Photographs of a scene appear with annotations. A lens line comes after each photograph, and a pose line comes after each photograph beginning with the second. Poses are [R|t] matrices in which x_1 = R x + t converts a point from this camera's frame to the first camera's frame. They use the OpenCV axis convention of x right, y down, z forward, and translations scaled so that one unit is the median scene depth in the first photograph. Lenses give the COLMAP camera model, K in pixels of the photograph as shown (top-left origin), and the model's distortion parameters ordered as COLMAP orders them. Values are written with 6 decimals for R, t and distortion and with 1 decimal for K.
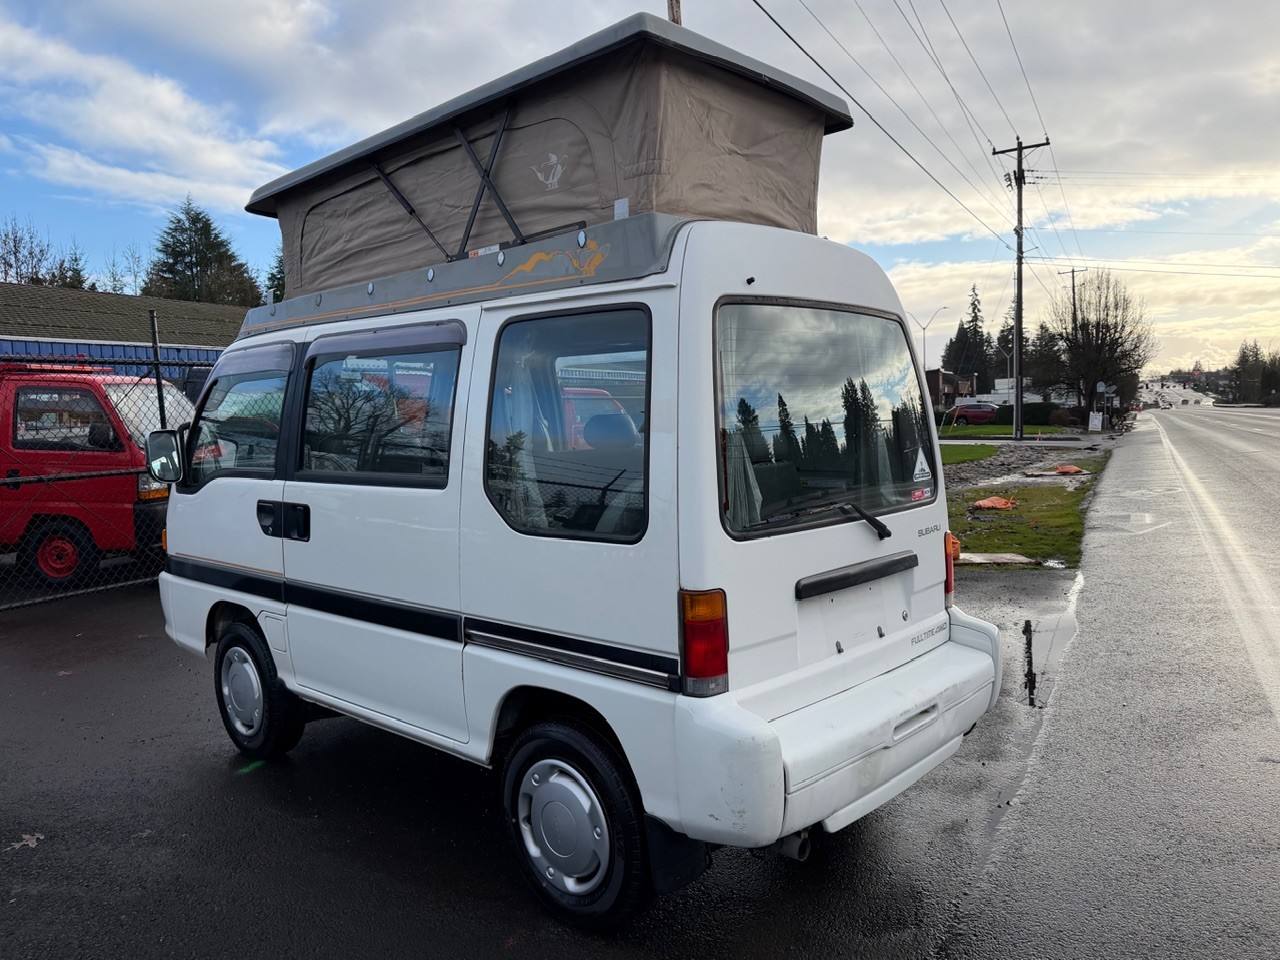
lens RADIAL K [[959.2, 0, 662.4], [0, 959.2, 494.9], [0, 0, 1]] dist [0.096365, -0.111281]
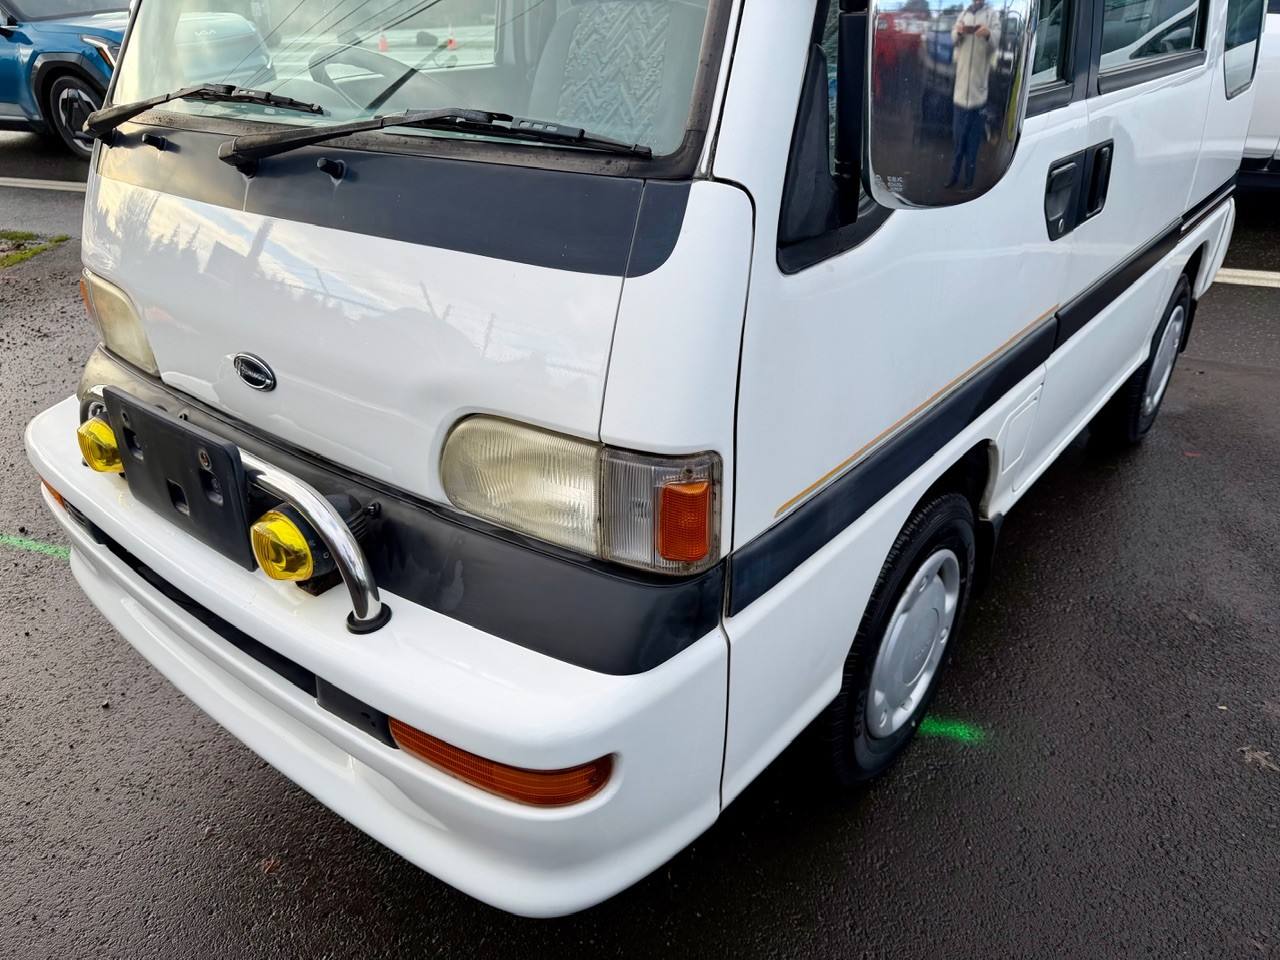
lens RADIAL K [[915.6, 0, 641.4], [0, 915.6, 503.5], [0, 0, 1]] dist [0.063489, -0.105851]
pose [[-0.046440, -0.458097, 0.887688, -0.979230], [0.110600, 0.880826, 0.460341, -0.079639], [-0.992779, 0.119556, 0.009760, 1.412808]]
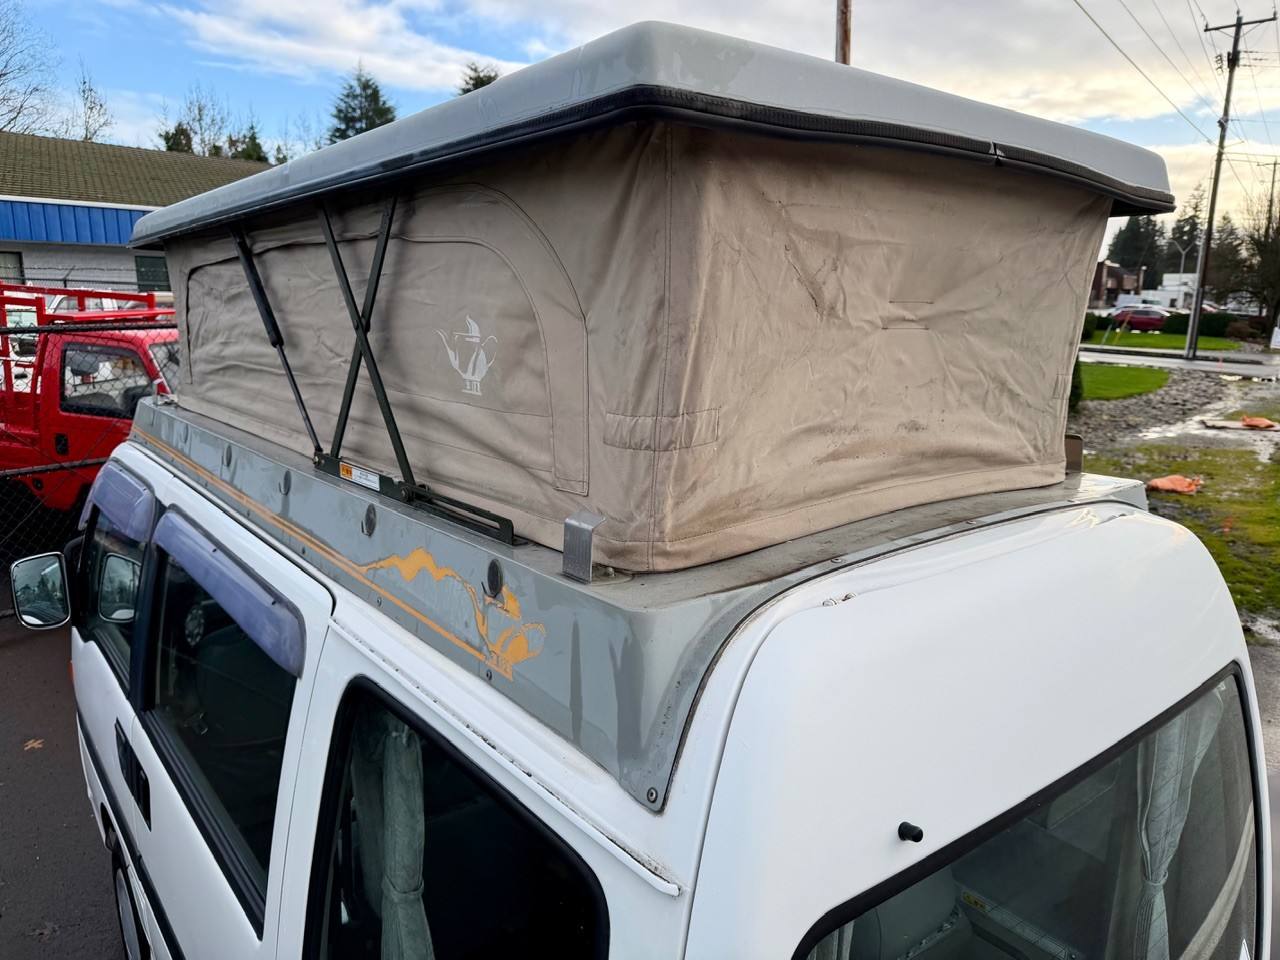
lens RADIAL K [[908.6, 0, 641.4], [0, 908.6, 496.2], [0, 0, 1]] dist [0.064979, -0.076795]
pose [[0.984340, 0.085531, -0.154143, 0.030654], [-0.062088, 0.986590, 0.150947, -0.311819], [0.164987, -0.139013, 0.976450, 0.547601]]
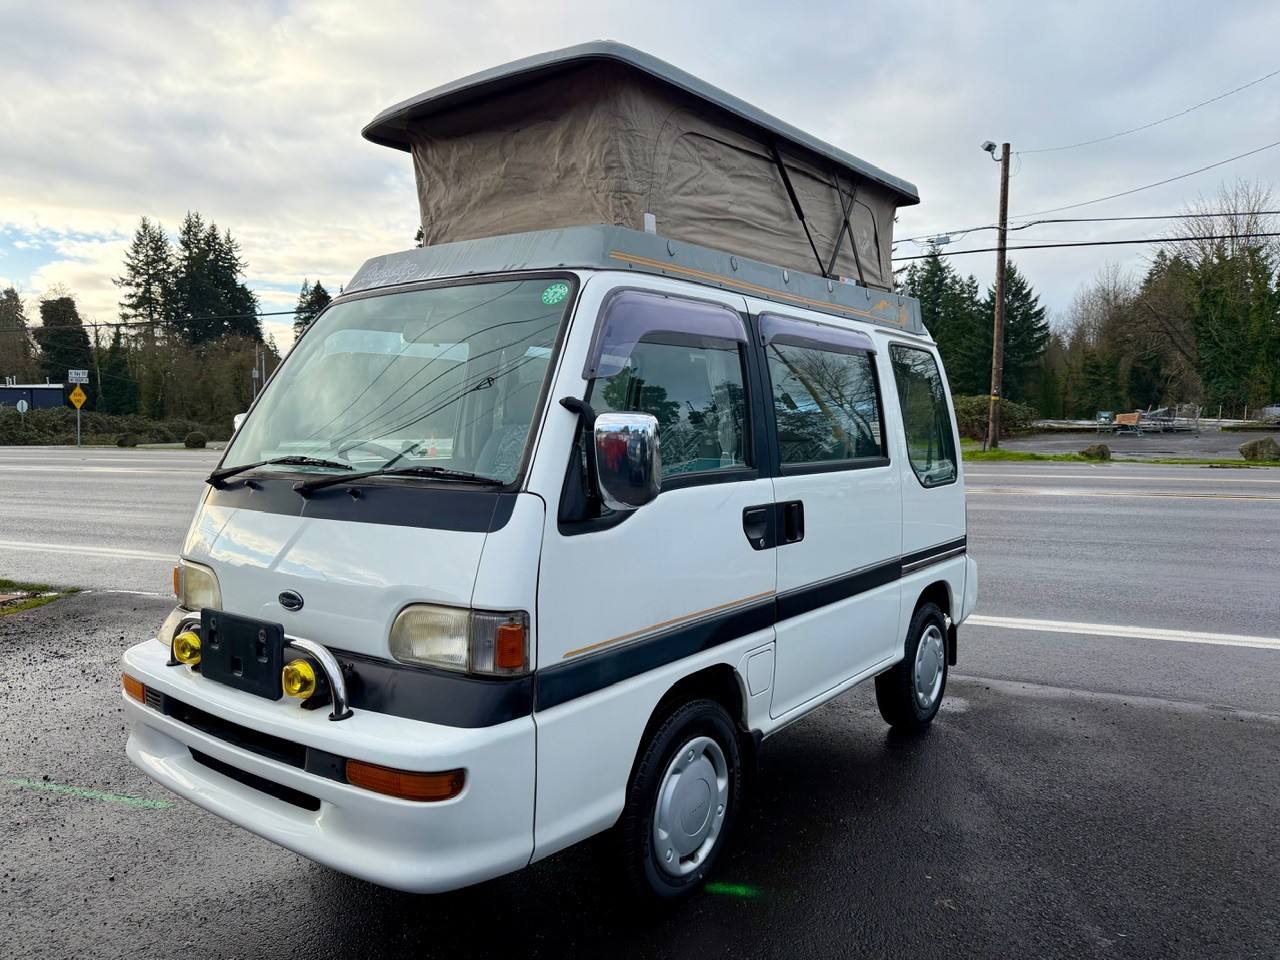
lens RADIAL K [[899.9, 0, 640.1], [0, 899.9, 483.3], [0, 0, 1]] dist [0.059457, -0.103182]
pose [[-0.091561, -0.043006, 0.994870, -1.315938], [0.086013, 0.994991, 0.050928, -0.067386], [-0.992078, 0.090235, -0.087404, 1.359738]]
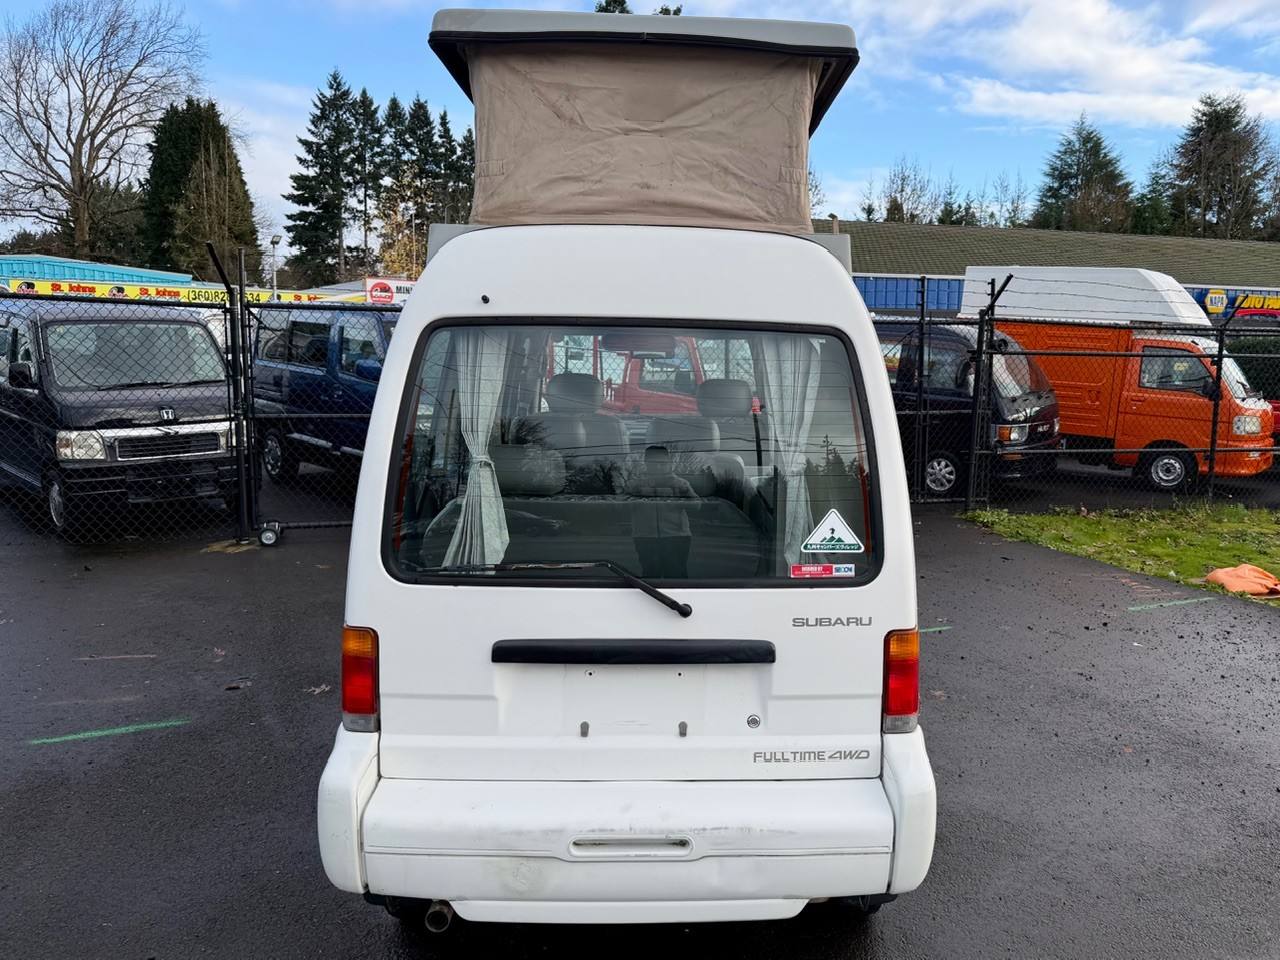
lens RADIAL K [[1001.2, 0, 701.3], [0, 1001.2, 507.2], [0, 0, 1]] dist [0.067209, -0.083075]
pose [[0.693412, 0.154533, -0.703775, 0.737087], [-0.097748, 0.987876, 0.120607, -0.132927], [0.713881, -0.014838, 0.700110, 0.396883]]
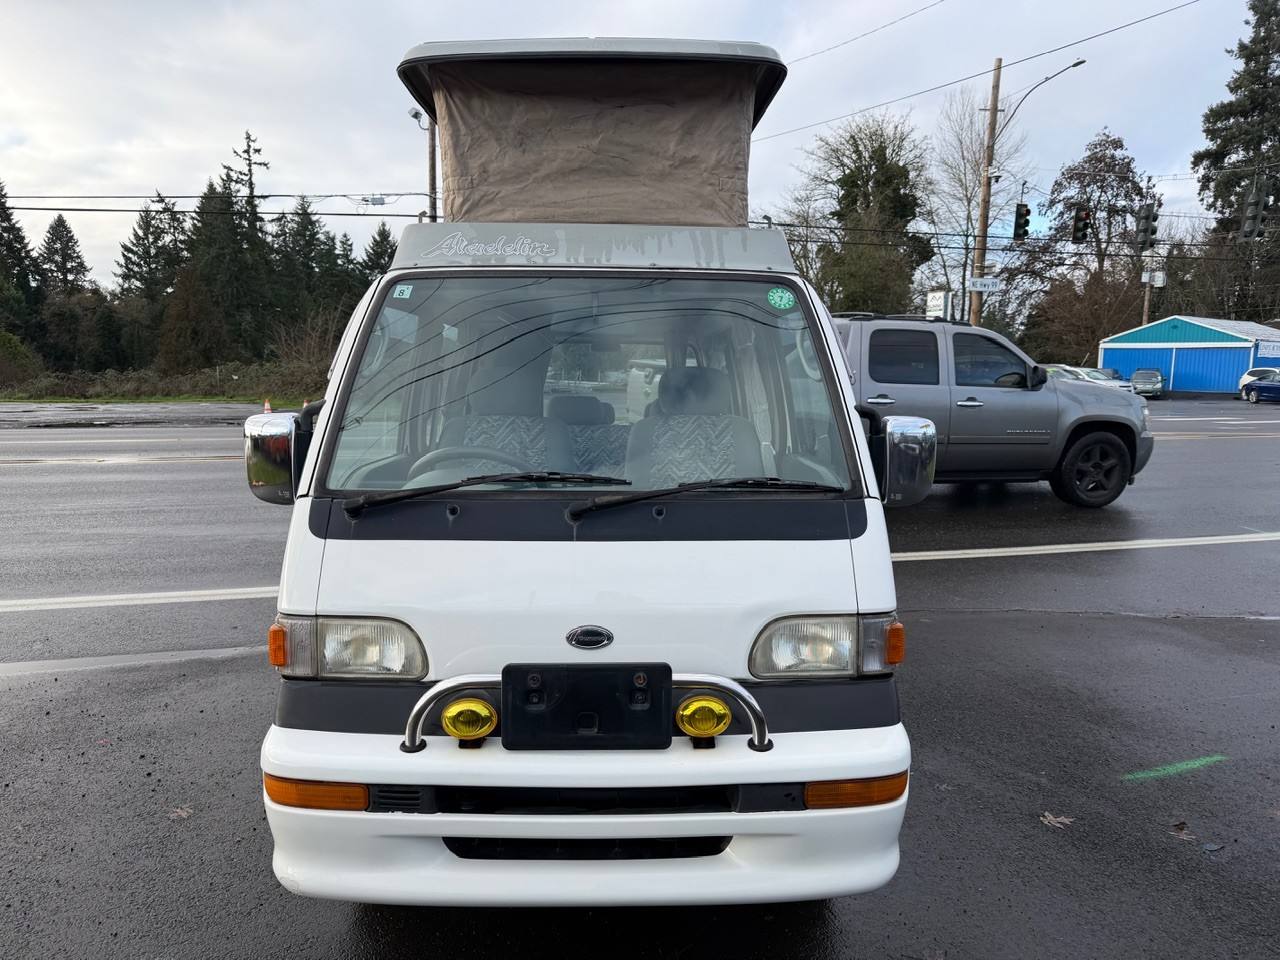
lens RADIAL K [[899.9, 0, 640.1], [0, 899.9, 483.3], [0, 0, 1]] dist [0.059457, -0.103182]
pose [[-0.677828, -0.061750, 0.732622, -1.057694], [0.072772, 0.985938, 0.150431, -0.156743], [-0.731610, 0.155281, -0.663803, 1.941779]]
